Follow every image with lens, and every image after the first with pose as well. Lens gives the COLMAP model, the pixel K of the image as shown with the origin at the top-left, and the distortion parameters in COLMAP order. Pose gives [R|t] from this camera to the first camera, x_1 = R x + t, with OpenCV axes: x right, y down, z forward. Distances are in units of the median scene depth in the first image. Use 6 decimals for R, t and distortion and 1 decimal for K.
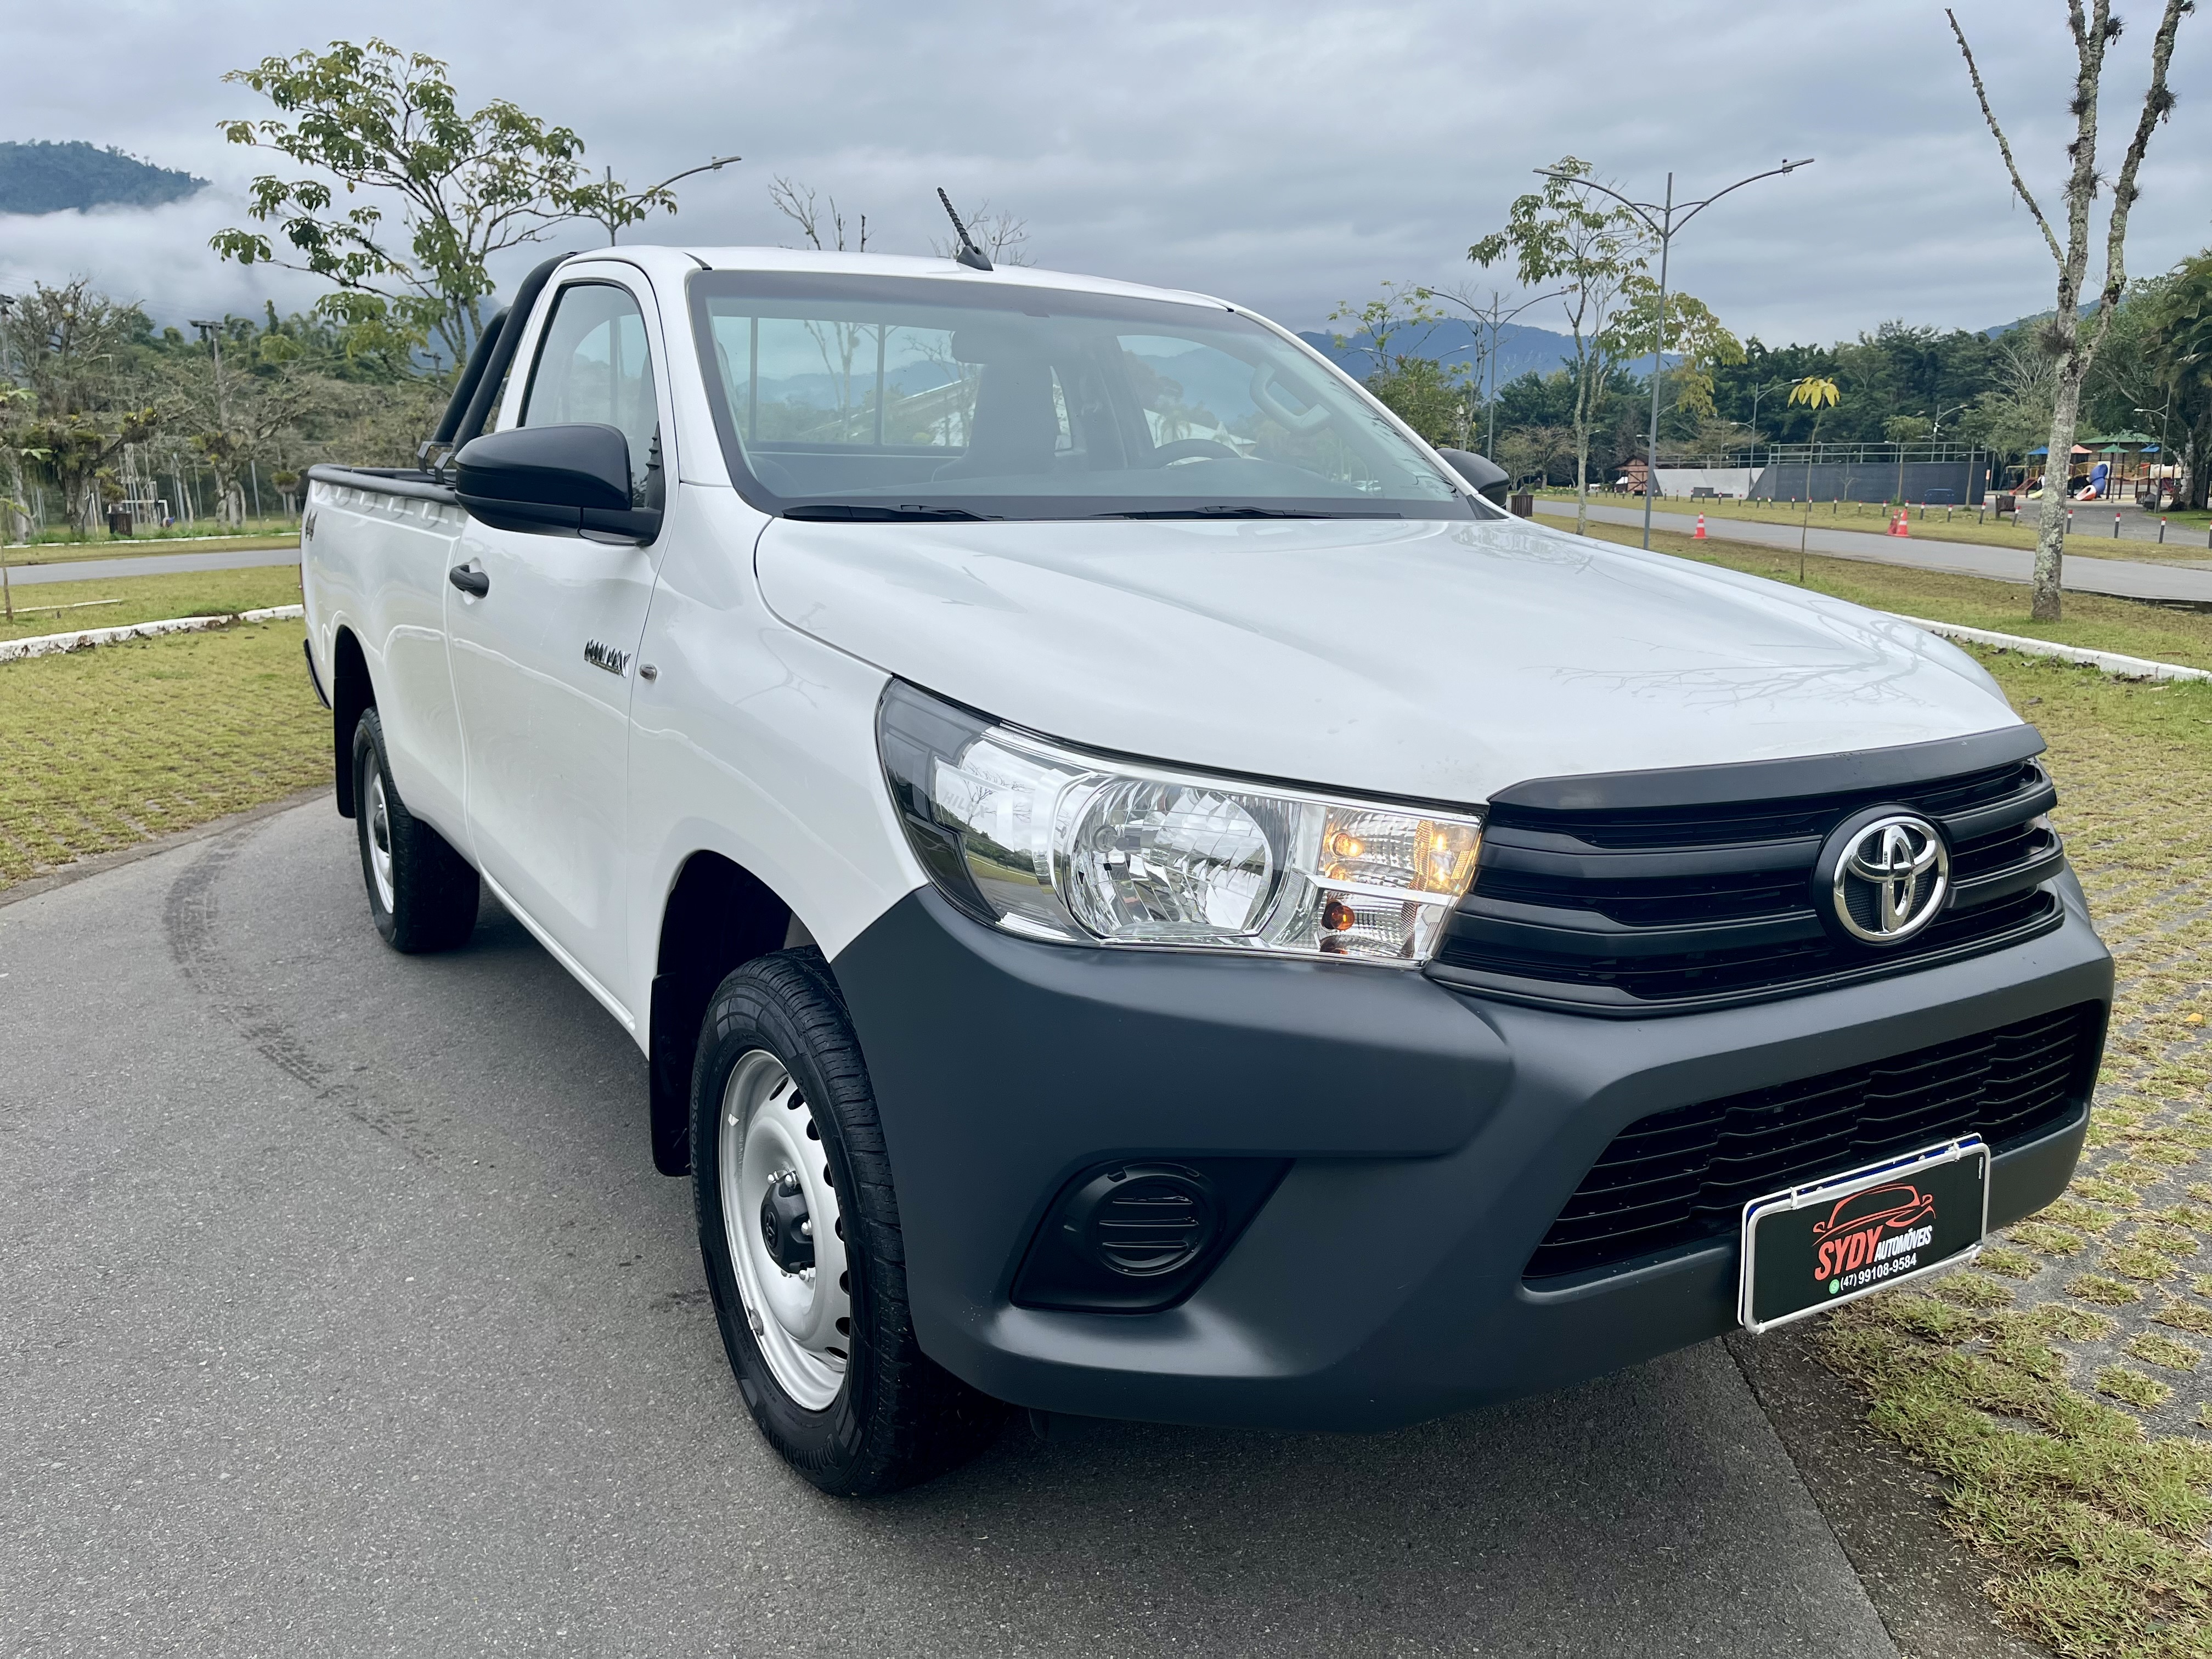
lens RADIAL K [[1703.6, 0, 1106.0], [0, 1703.6, 829.5], [0, 0, 1]] dist [-0.008109, -0.007539]
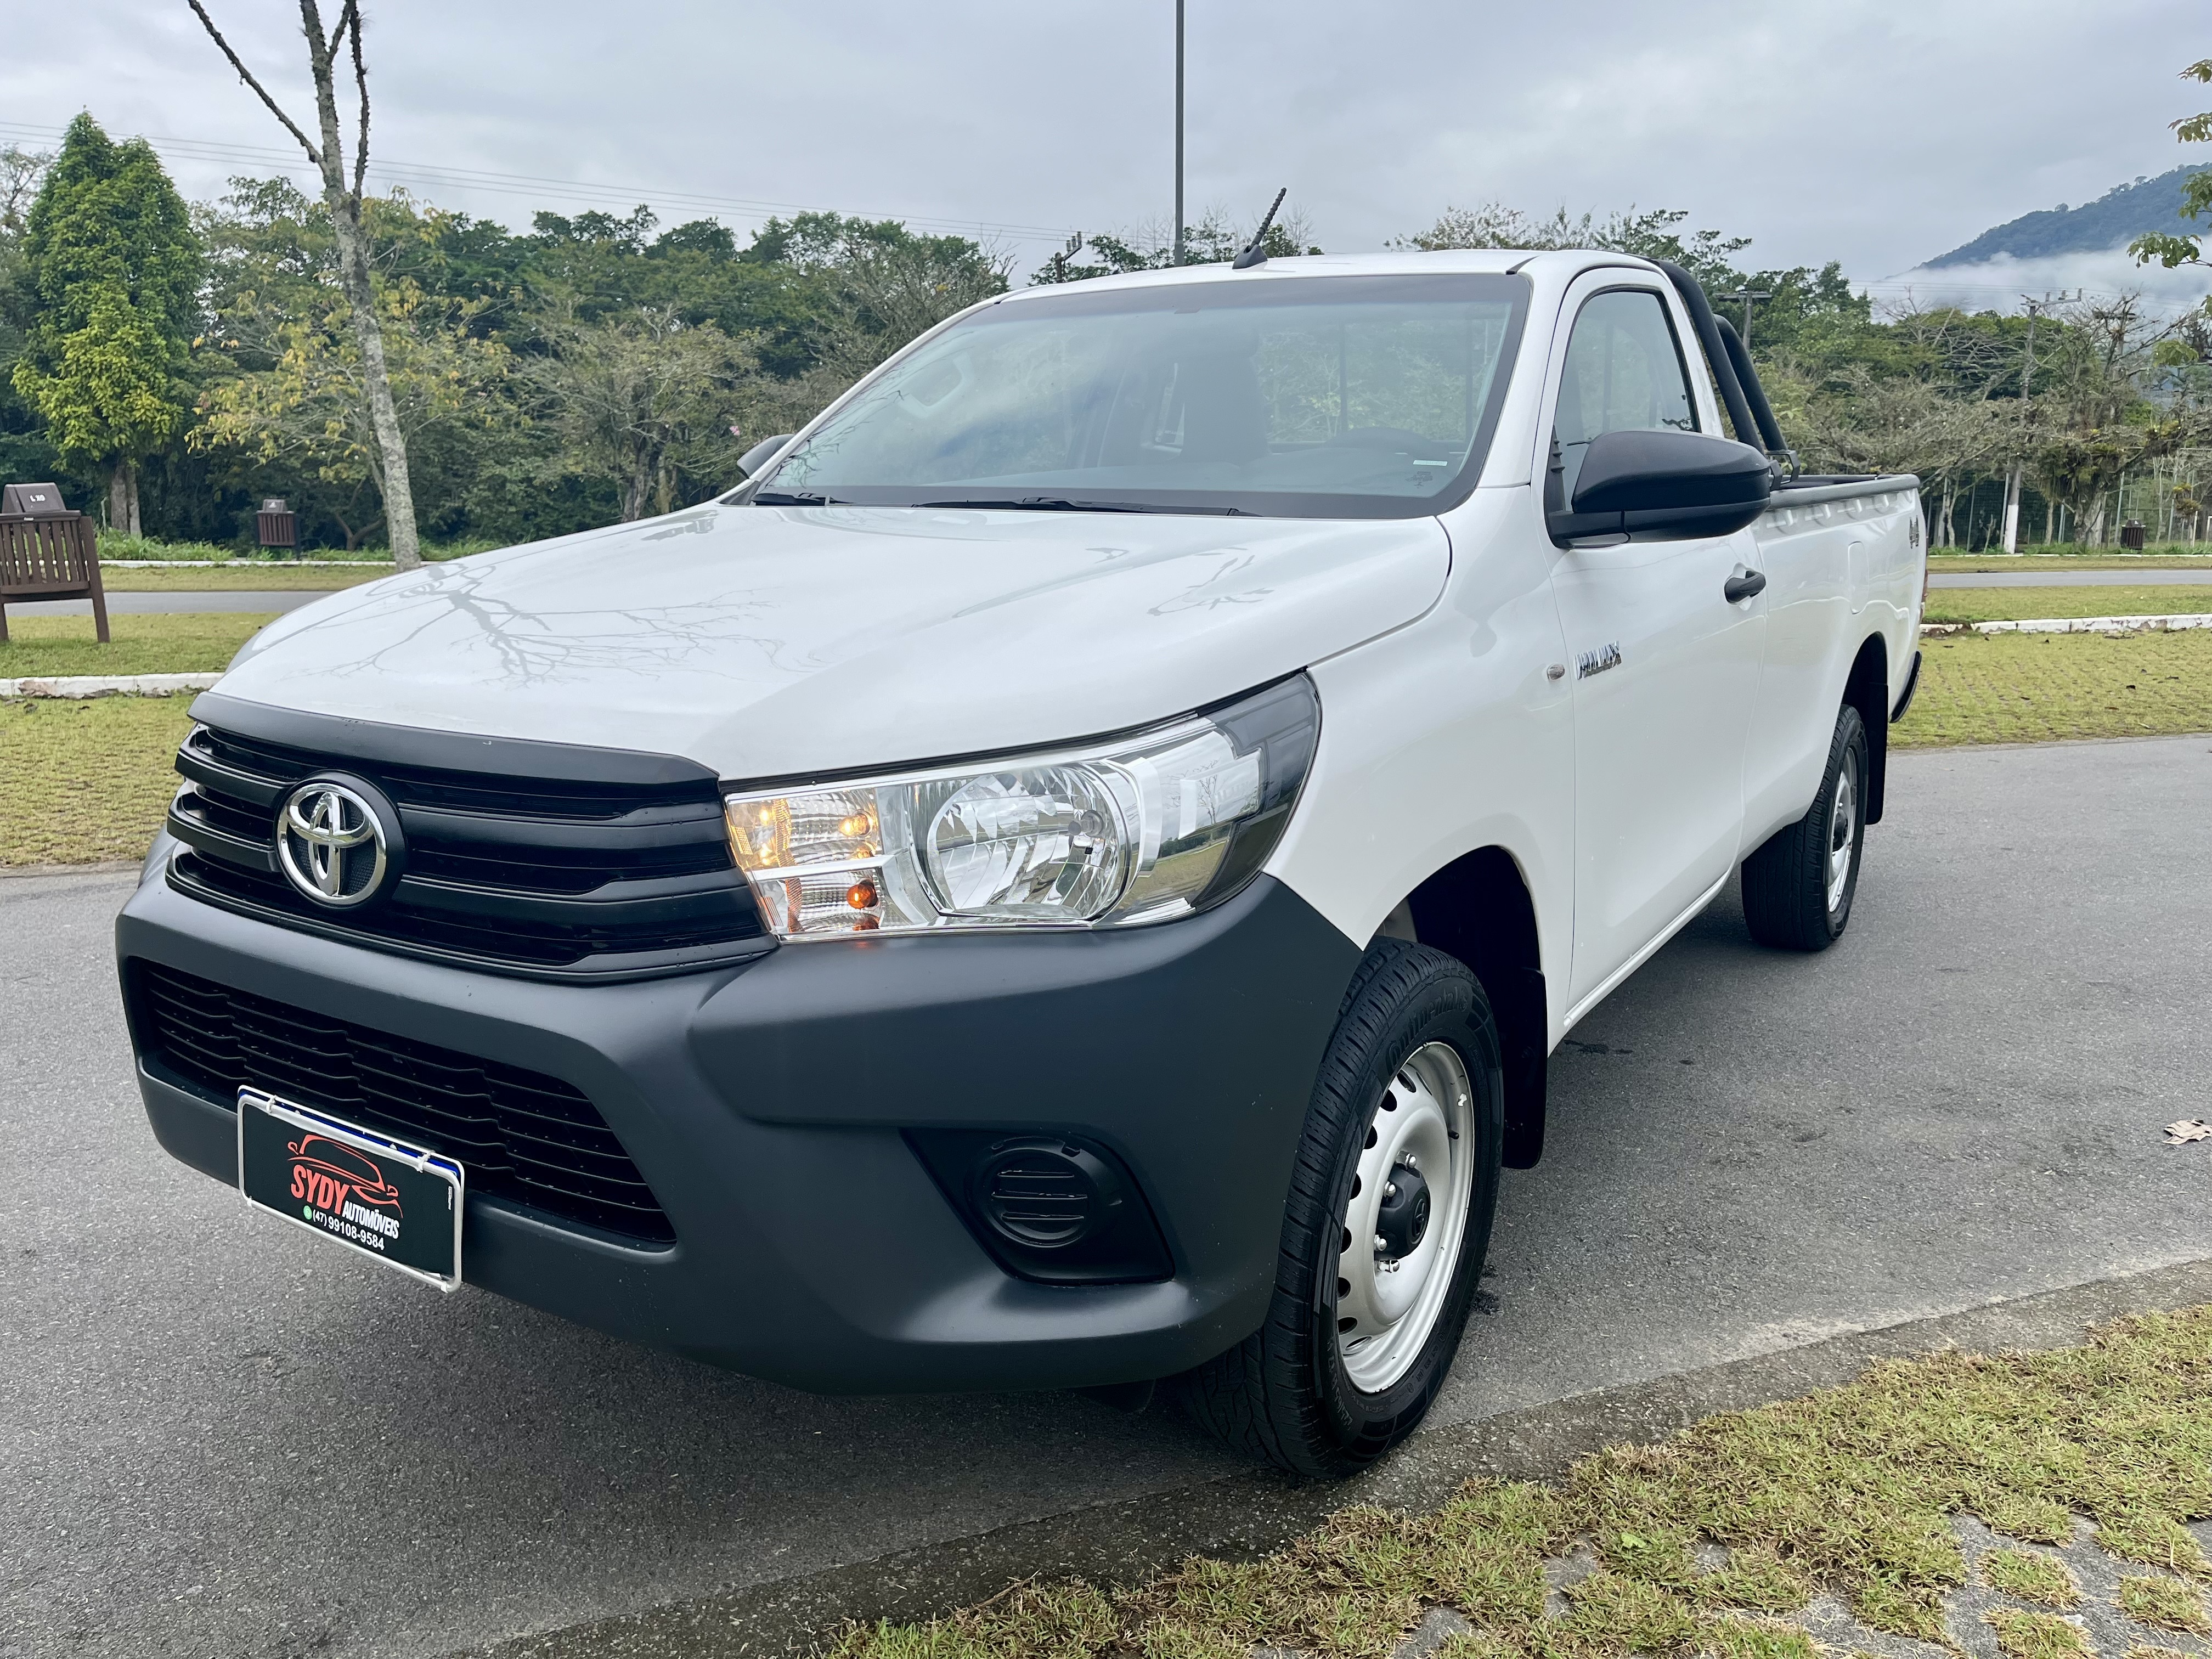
lens RADIAL K [[1682.7, 0, 1106.0], [0, 1682.7, 829.5], [0, 0, 1]] dist [0.046142, -0.084170]
pose [[0.437911, 0.171986, -0.882414, 1.002390], [-0.178954, 0.978564, 0.101918, -0.107173], [0.881028, 0.113280, 0.459302, 0.599766]]
